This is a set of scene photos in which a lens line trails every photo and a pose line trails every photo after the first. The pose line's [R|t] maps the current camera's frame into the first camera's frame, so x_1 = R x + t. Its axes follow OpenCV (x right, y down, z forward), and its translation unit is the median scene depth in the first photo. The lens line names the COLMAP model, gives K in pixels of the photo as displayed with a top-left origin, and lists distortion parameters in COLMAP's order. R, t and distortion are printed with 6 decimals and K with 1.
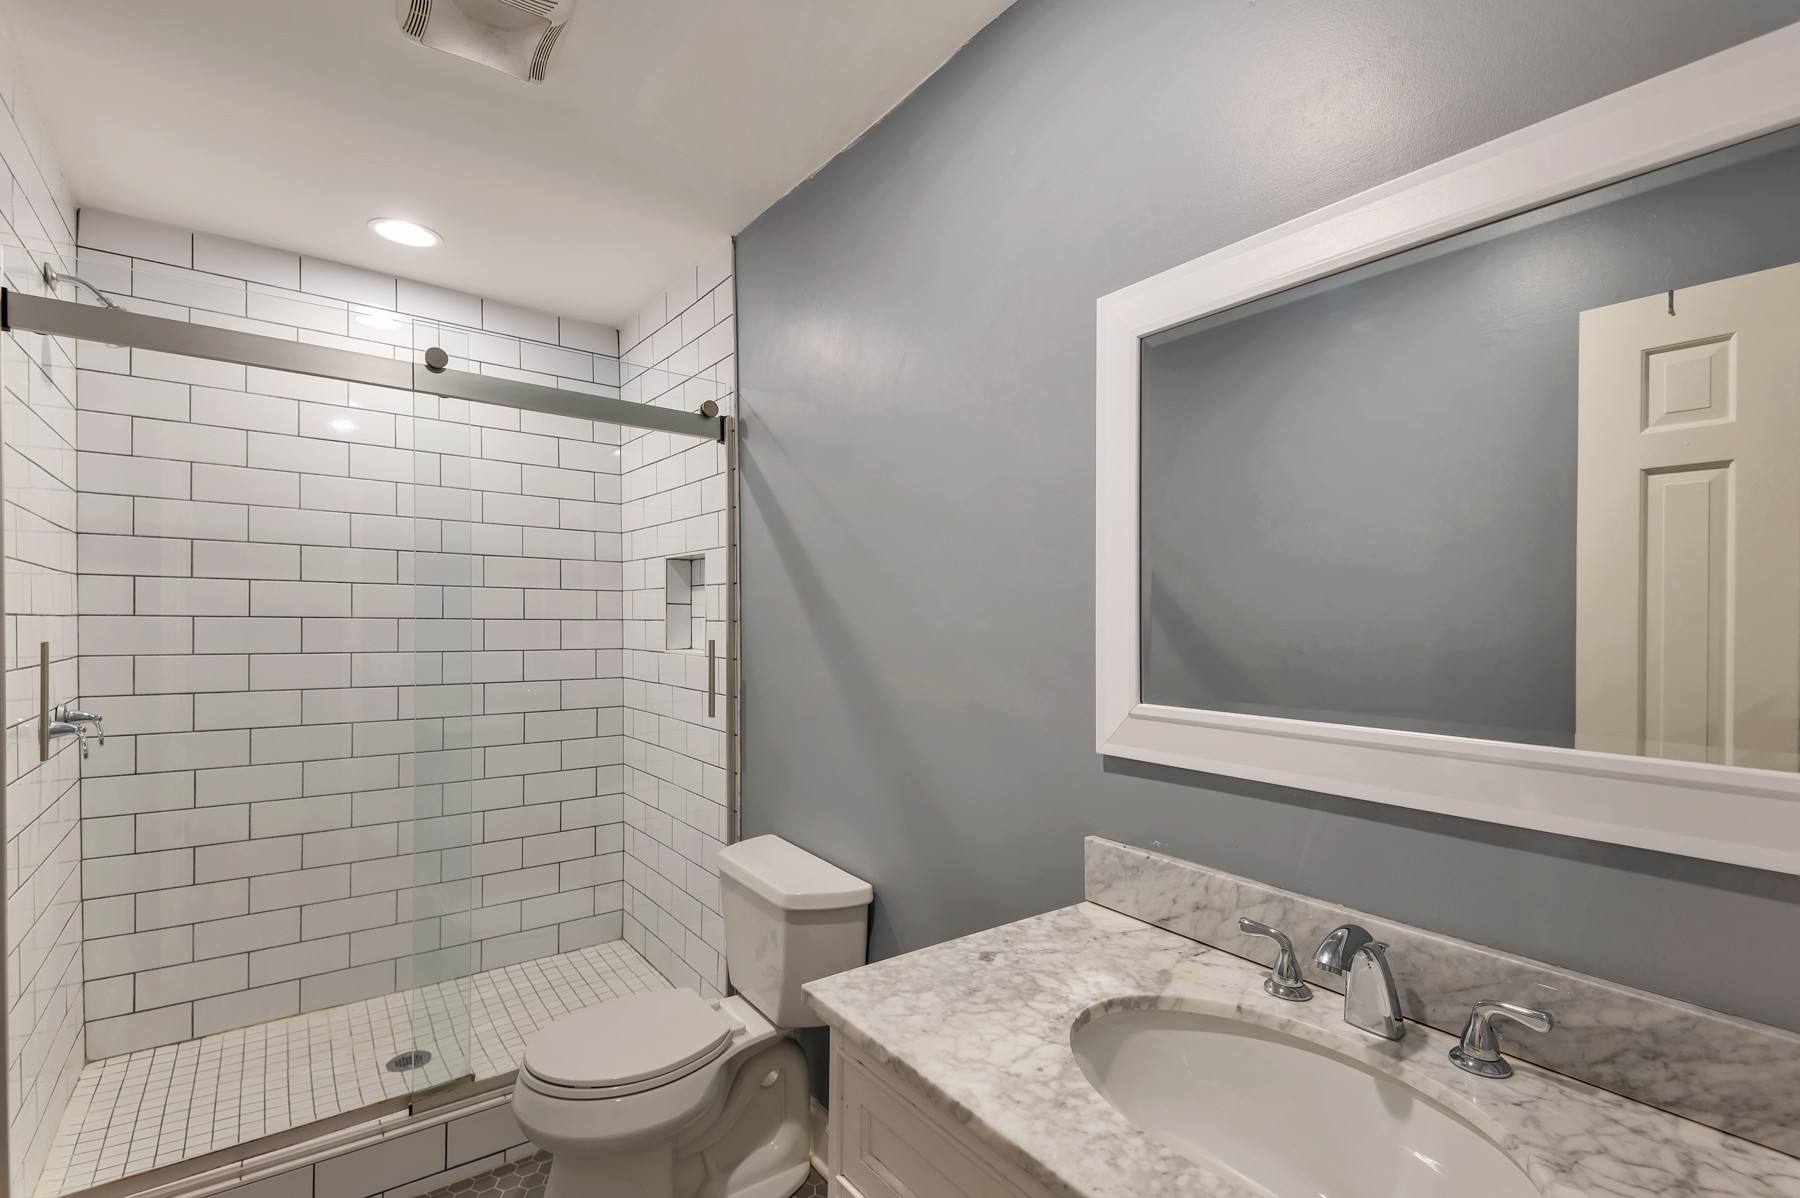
lens RADIAL K [[812.5, 0, 893.7], [0, 812.5, 626.6], [0, 0, 1]] dist [0.039489, -0.012645]
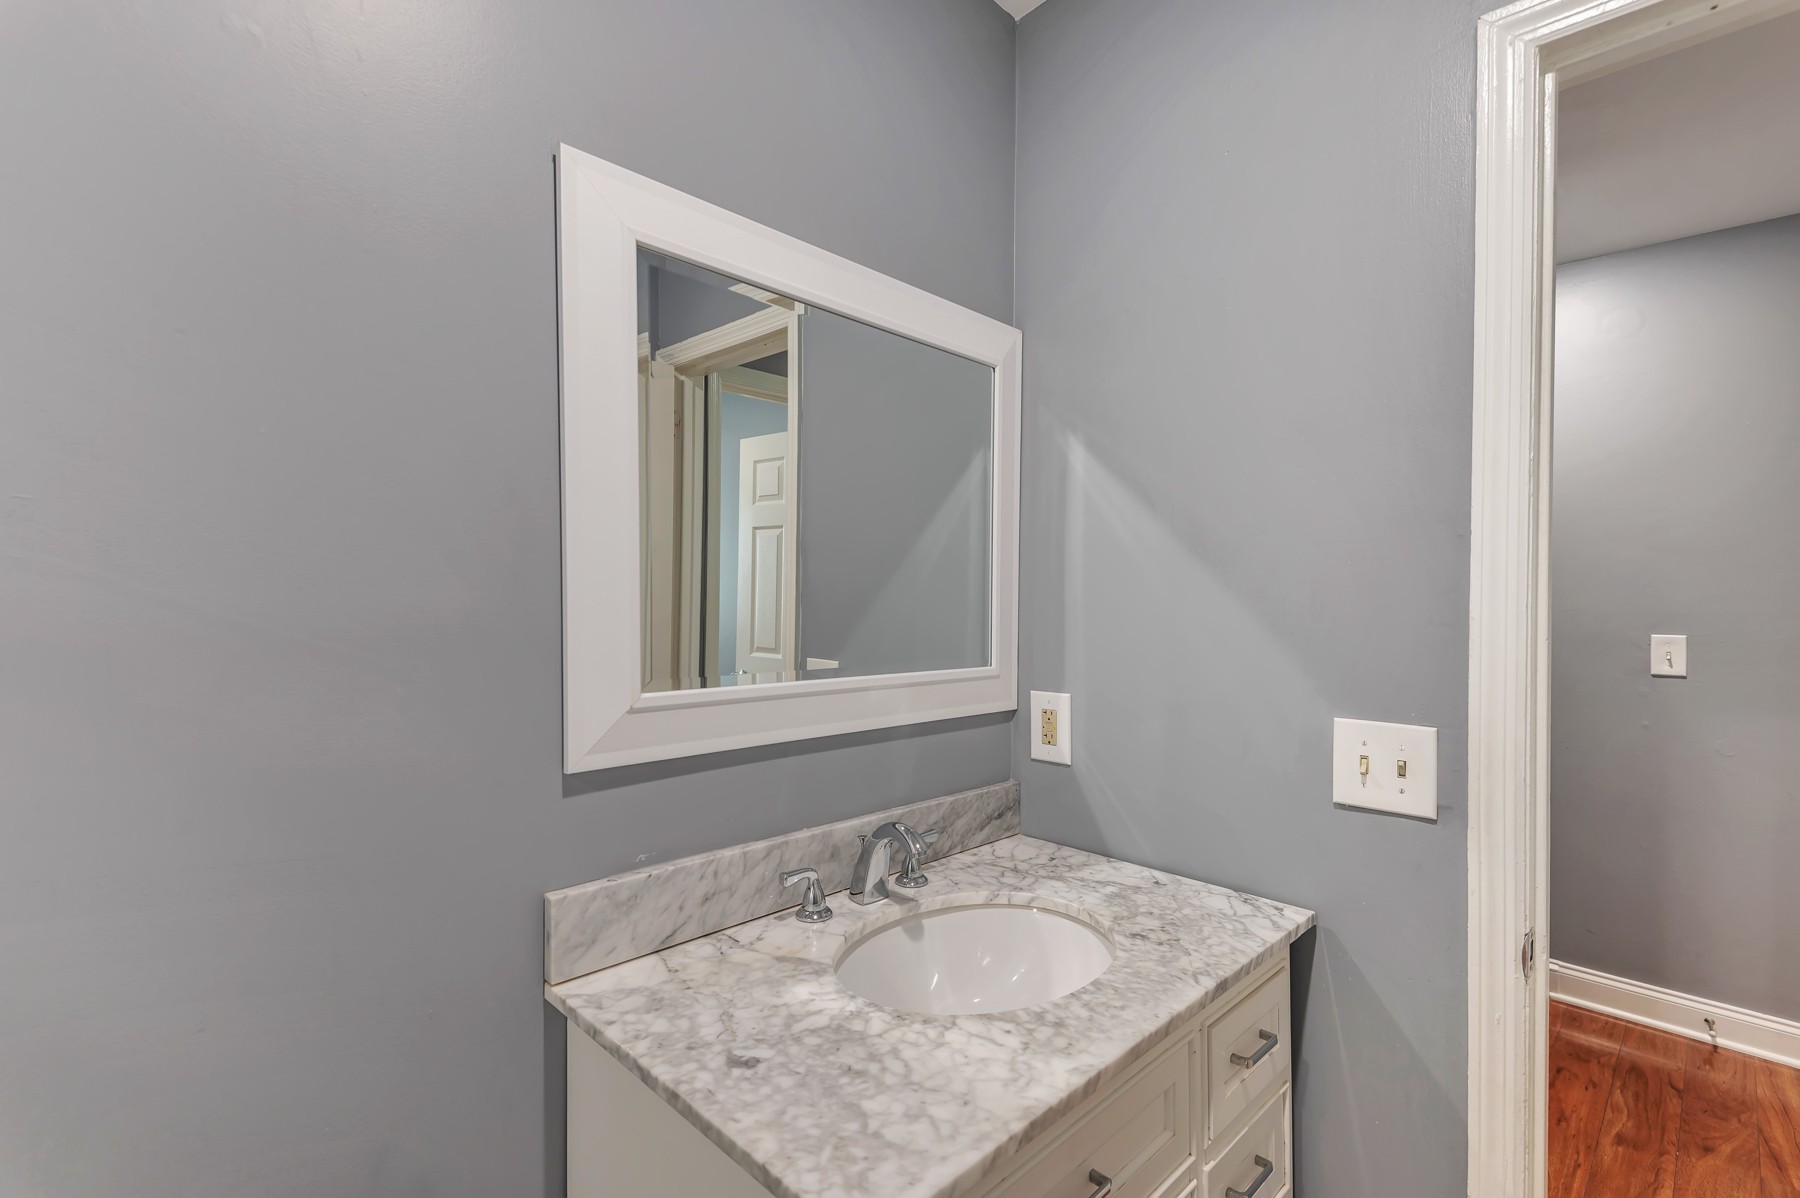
lens RADIAL K [[812.5, 0, 906.5], [0, 812.5, 595.9], [0, 0, 1]] dist [0.039489, -0.012645]
pose [[-0.148255, -0.007772, 0.988919, -0.637983], [-0.007863, 0.999947, 0.006680, -0.014035], [-0.988918, -0.006786, -0.148308, 0.993520]]
